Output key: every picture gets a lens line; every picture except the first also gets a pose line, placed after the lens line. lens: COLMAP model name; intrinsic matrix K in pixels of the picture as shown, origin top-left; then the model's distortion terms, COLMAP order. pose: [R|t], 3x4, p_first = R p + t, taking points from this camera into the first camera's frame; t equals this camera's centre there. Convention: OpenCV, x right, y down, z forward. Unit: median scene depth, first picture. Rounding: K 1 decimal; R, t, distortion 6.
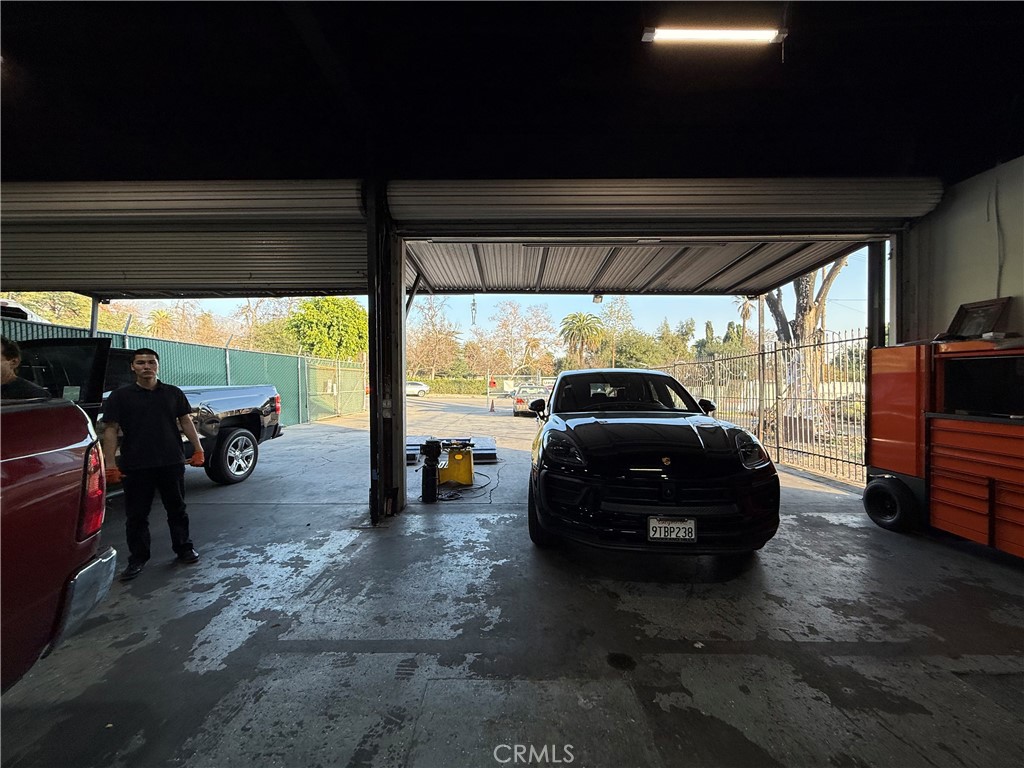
lens RADIAL K [[411.4, 0, 513.7], [0, 411.4, 383.8], [0, 0, 1]] dist [0.000833, -0.000598]
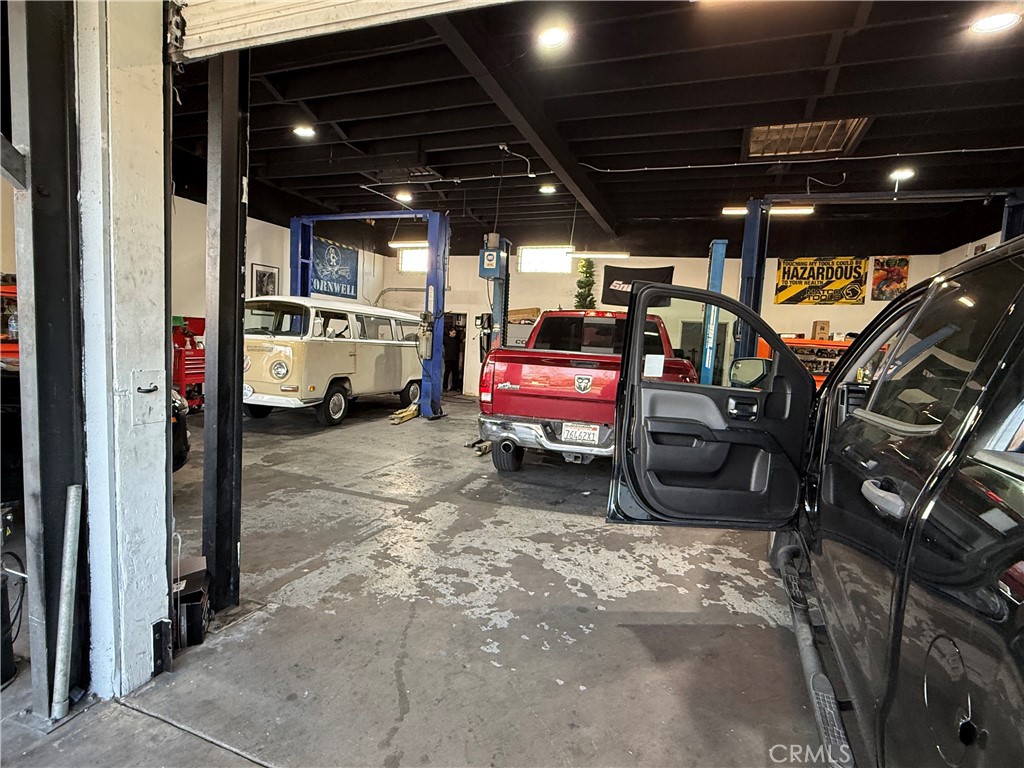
lens RADIAL K [[530.4, 0, 513.6], [0, 530.4, 383.7], [0, 0, 1]] dist [0.002301, -0.000420]
pose [[-0.935085, -0.079915, 0.345297, -1.027245], [-0.050645, 0.994379, 0.092986, -0.018549], [-0.350787, 0.069462, -0.933876, 1.736868]]
